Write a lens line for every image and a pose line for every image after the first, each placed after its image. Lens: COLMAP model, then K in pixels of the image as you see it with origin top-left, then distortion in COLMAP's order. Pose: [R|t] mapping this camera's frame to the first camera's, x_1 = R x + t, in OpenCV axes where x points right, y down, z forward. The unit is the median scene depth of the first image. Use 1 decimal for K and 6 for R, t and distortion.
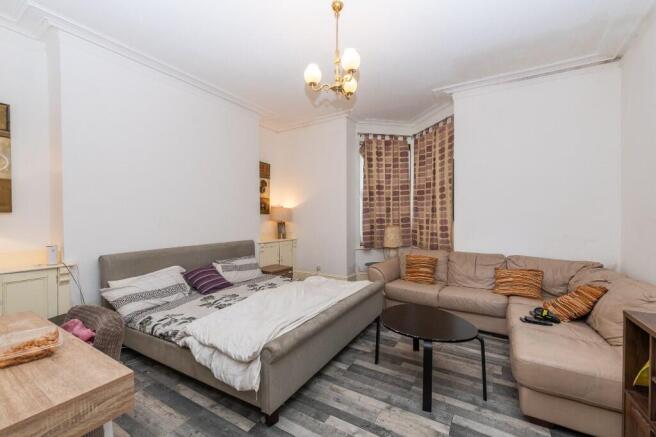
lens RADIAL K [[262.5, 0, 325.5], [0, 262.5, 221.1], [0, 0, 1]] dist [0.004856, -0.004094]
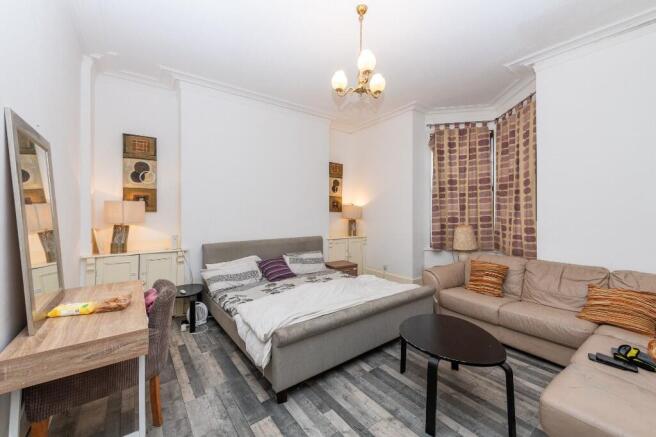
lens RADIAL K [[262.5, 0, 327.4], [0, 262.5, 213.9], [0, 0, 1]] dist [0.004856, -0.004094]
pose [[0.925308, 0.002430, -0.379208, 0.231623], [-0.007205, 0.999912, -0.011173, -0.011641], [0.379148, 0.013071, 0.925244, 0.014622]]
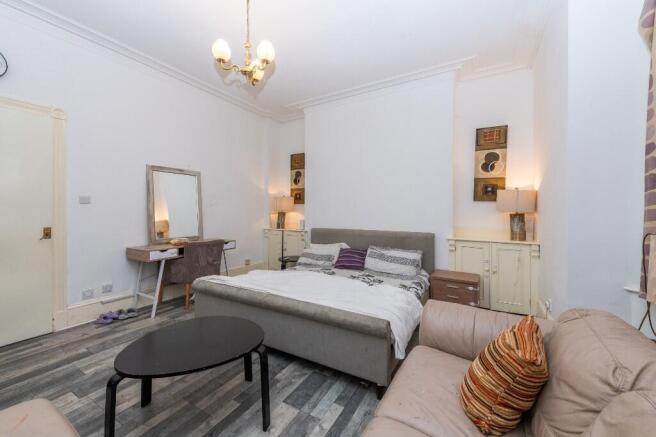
lens RADIAL K [[262.5, 0, 331.0], [0, 262.5, 214.3], [0, 0, 1]] dist [0.004856, -0.004094]
pose [[0.010389, 0.019549, -0.999755, 0.788698], [-0.017837, 0.999653, 0.019361, 0.003703], [0.999787, 0.017631, 0.010734, 0.975865]]
